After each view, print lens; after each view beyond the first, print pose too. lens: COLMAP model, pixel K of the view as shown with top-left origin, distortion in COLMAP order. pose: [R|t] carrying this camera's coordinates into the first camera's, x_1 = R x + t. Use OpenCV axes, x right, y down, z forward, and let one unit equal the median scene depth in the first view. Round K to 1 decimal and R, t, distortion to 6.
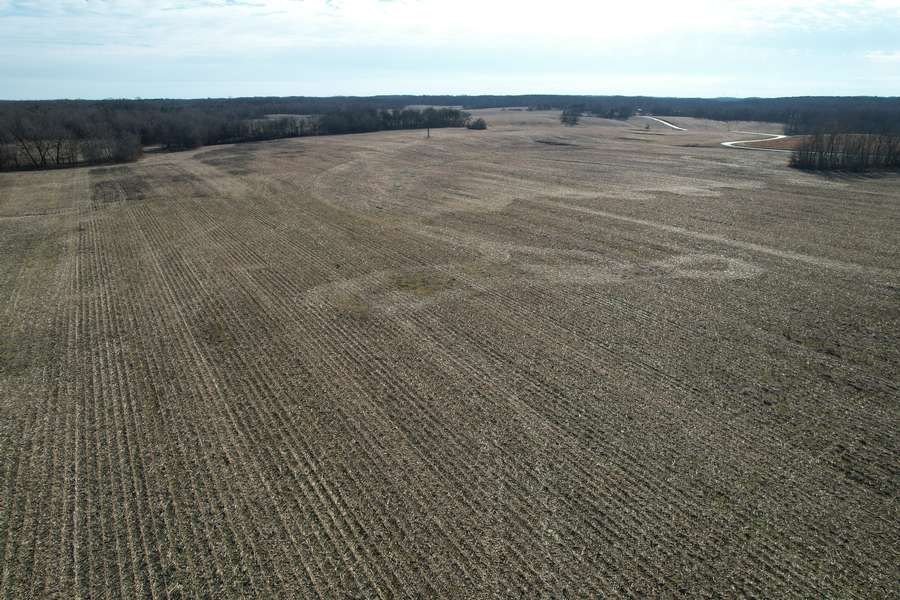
lens RADIAL K [[581.4, 0, 451.8], [0, 581.4, 299.4], [0, 0, 1]] dist [-0.081056, 0.076018]
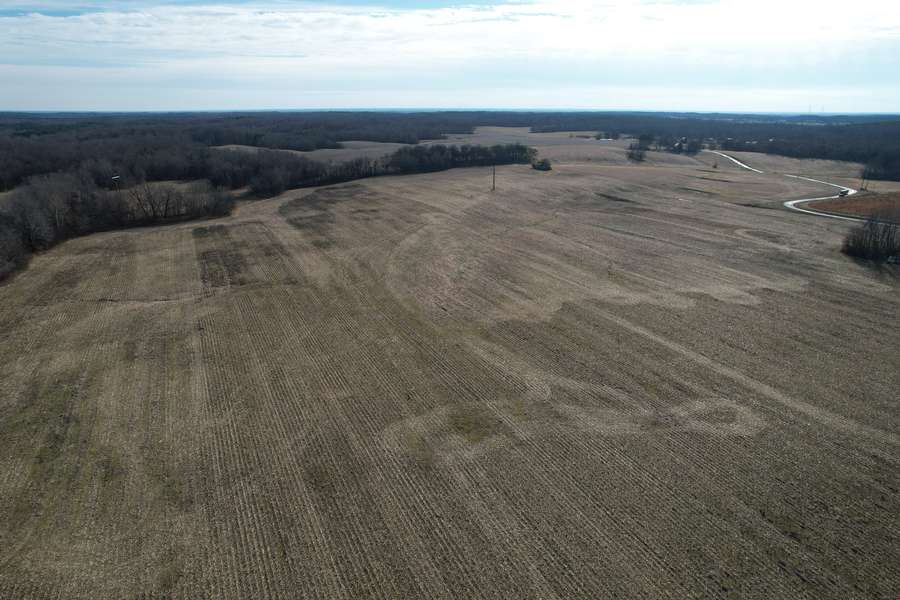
lens RADIAL K [[581.4, 0, 451.8], [0, 581.4, 299.4], [0, 0, 1]] dist [-0.081056, 0.076018]
pose [[0.993420, 0.045079, -0.105279, 0.014700], [-0.046895, 0.998790, -0.014828, -0.224742], [0.104483, 0.019667, 0.994332, -0.202886]]
